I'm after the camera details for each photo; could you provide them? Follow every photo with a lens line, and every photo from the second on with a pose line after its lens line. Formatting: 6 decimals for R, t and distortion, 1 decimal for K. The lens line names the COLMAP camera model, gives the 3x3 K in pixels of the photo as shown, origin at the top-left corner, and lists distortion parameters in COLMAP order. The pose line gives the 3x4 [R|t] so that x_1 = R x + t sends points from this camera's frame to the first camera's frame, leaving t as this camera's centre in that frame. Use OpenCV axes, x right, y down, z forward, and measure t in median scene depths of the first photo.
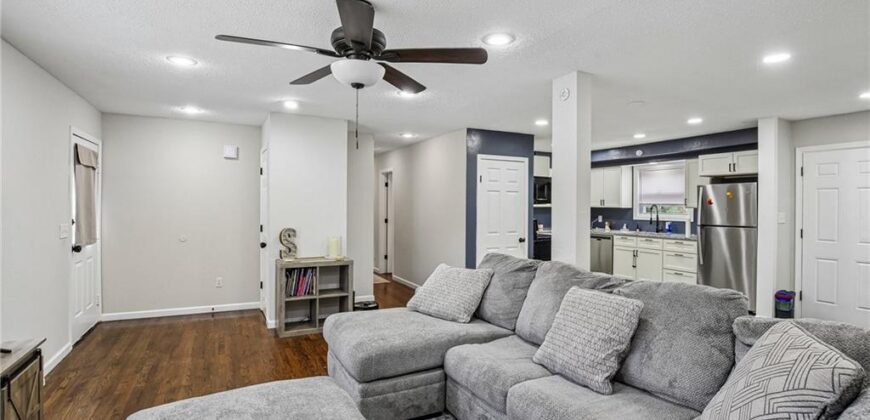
lens RADIAL K [[412.1, 0, 435.0], [0, 412.1, 210.0], [0, 0, 1]] dist [-0.010241, -0.000194]
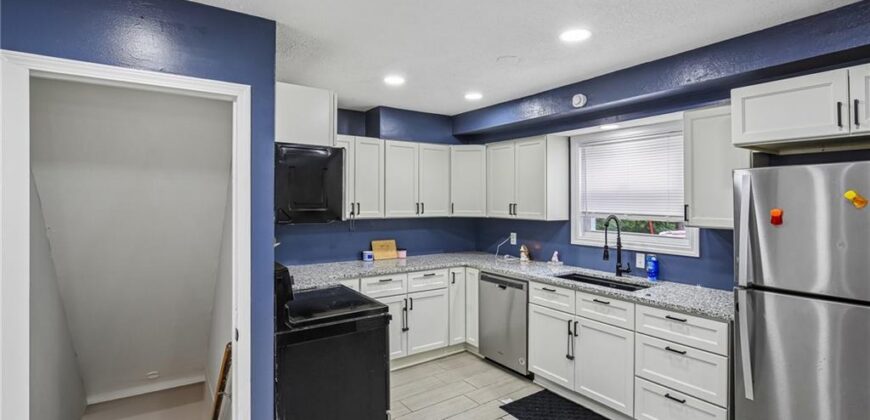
lens RADIAL K [[427.0, 0, 436.4], [0, 427.0, 201.9], [0, 0, 1]] dist [0.014873, 0.000244]
pose [[0.993674, -0.002810, 0.112267, 0.276037], [0.003922, 0.999945, -0.009681, -0.023926], [-0.112234, 0.010060, 0.993631, 0.529976]]
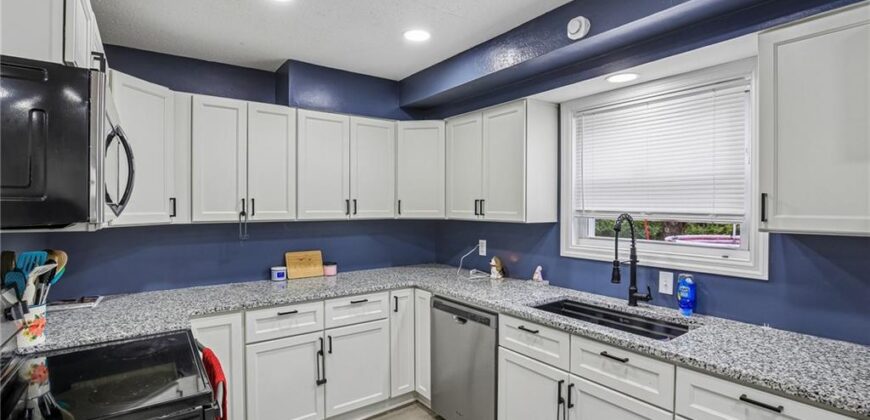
lens RADIAL K [[413.5, 0, 435.4], [0, 413.5, 220.5], [0, 0, 1]] dist [-0.001314, -0.000080]
pose [[0.989874, -0.010421, 0.141568, 0.343614], [0.007203, 0.999704, 0.023222, -0.016341], [-0.141769, -0.021967, 0.989656, 0.700586]]
